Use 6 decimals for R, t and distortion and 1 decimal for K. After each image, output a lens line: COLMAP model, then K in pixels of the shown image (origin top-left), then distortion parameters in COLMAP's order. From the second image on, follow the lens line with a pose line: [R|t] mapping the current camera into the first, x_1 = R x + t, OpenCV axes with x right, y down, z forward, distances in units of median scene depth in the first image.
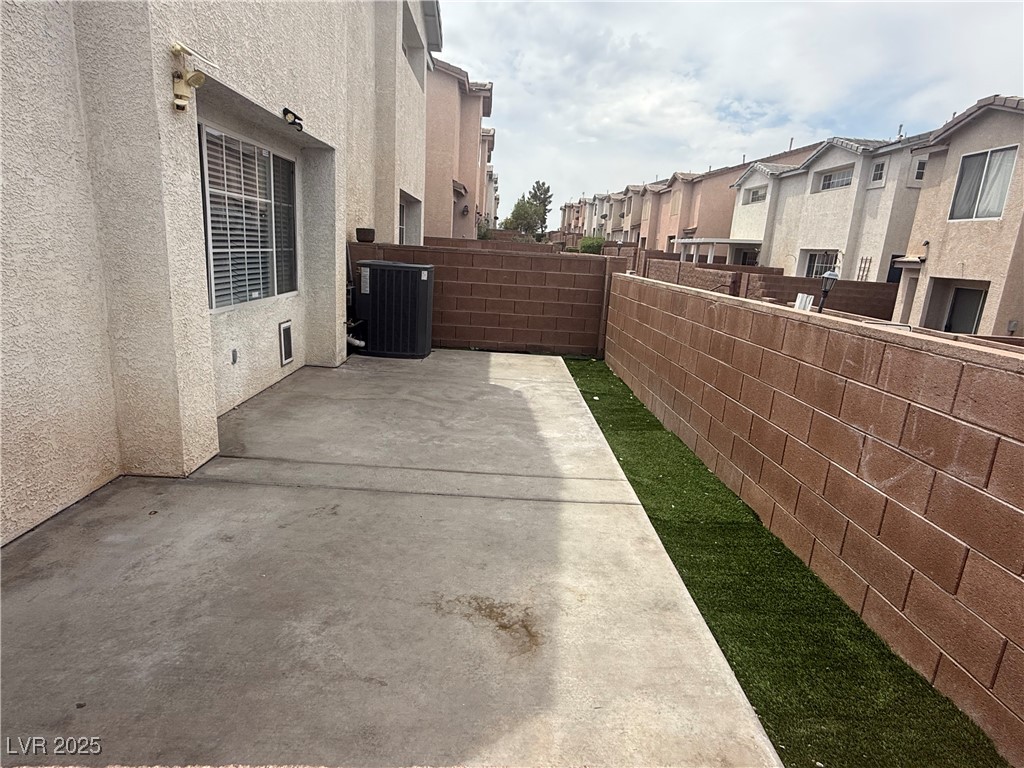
lens RADIAL K [[561.7, 0, 512.0], [0, 561.7, 384.0], [0, 0, 1]] dist [0.000659, 0.000432]
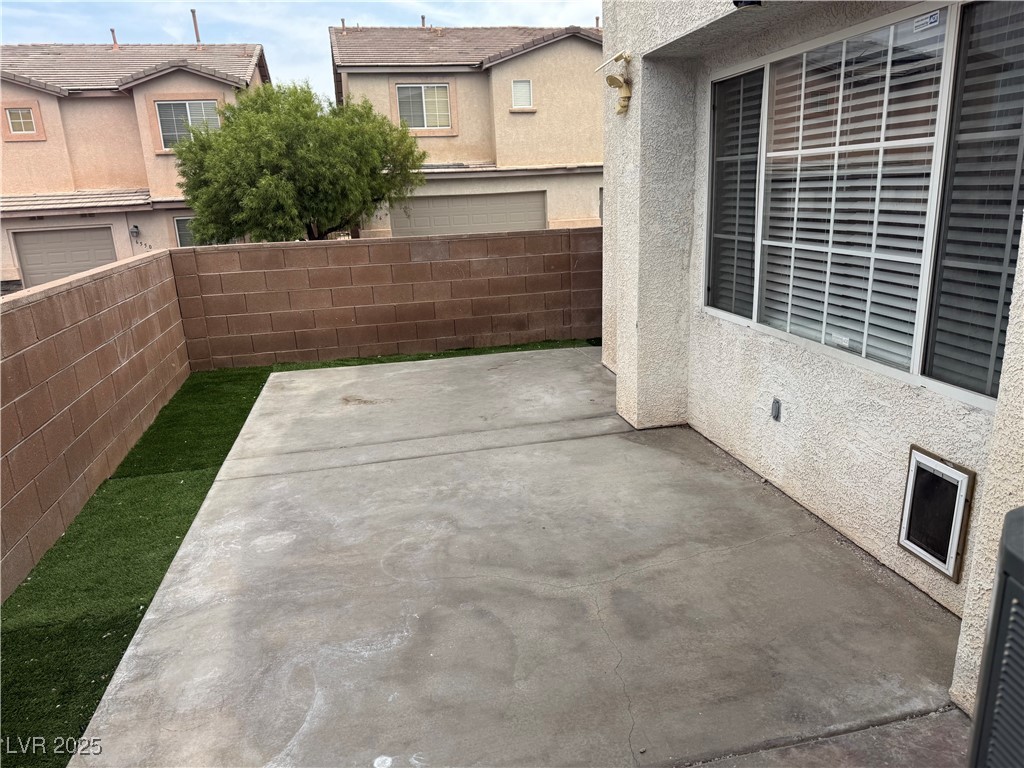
lens RADIAL K [[716.6, 0, 512.0], [0, 716.6, 384.0], [0, 0, 1]] dist [0.078855, -0.001643]
pose [[-0.984419, 0.030005, -0.173260, -0.060934], [-0.055700, 0.881382, 0.469110, -0.486820], [0.166784, 0.471451, -0.865978, 1.803606]]
